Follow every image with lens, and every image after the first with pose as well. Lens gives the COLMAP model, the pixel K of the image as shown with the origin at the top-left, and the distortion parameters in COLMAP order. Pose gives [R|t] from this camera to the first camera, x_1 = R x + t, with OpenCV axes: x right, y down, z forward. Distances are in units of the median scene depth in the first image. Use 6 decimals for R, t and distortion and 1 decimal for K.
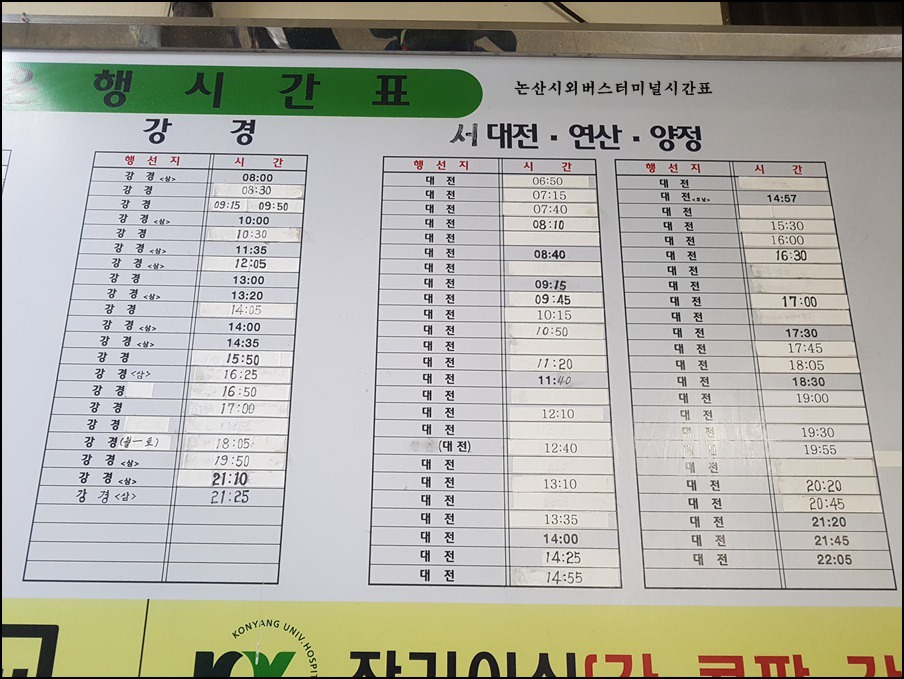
lens RADIAL K [[688.7, 0, 453.1], [0, 688.7, 340.5], [0, 0, 1]] dist [0.002651, -0.000066]
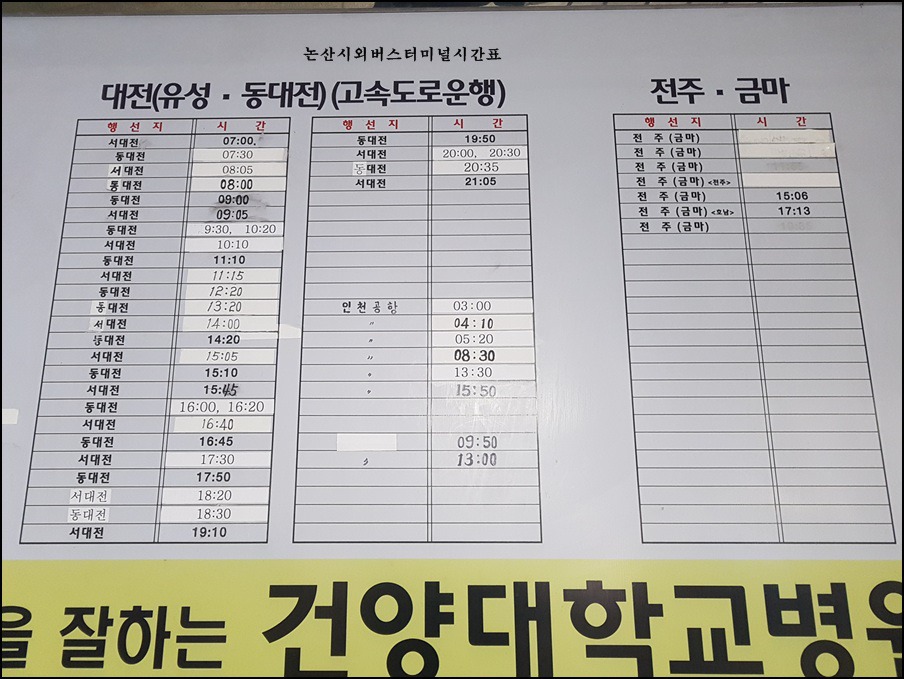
lens RADIAL K [[688.7, 0, 456.1], [0, 688.7, 331.1], [0, 0, 1]] dist [0.002651, -0.000066]
pose [[0.999610, -0.017556, -0.021723, 0.122253], [0.018468, 0.998925, 0.042516, 0.001953], [0.020954, -0.042900, 0.998860, -0.000693]]
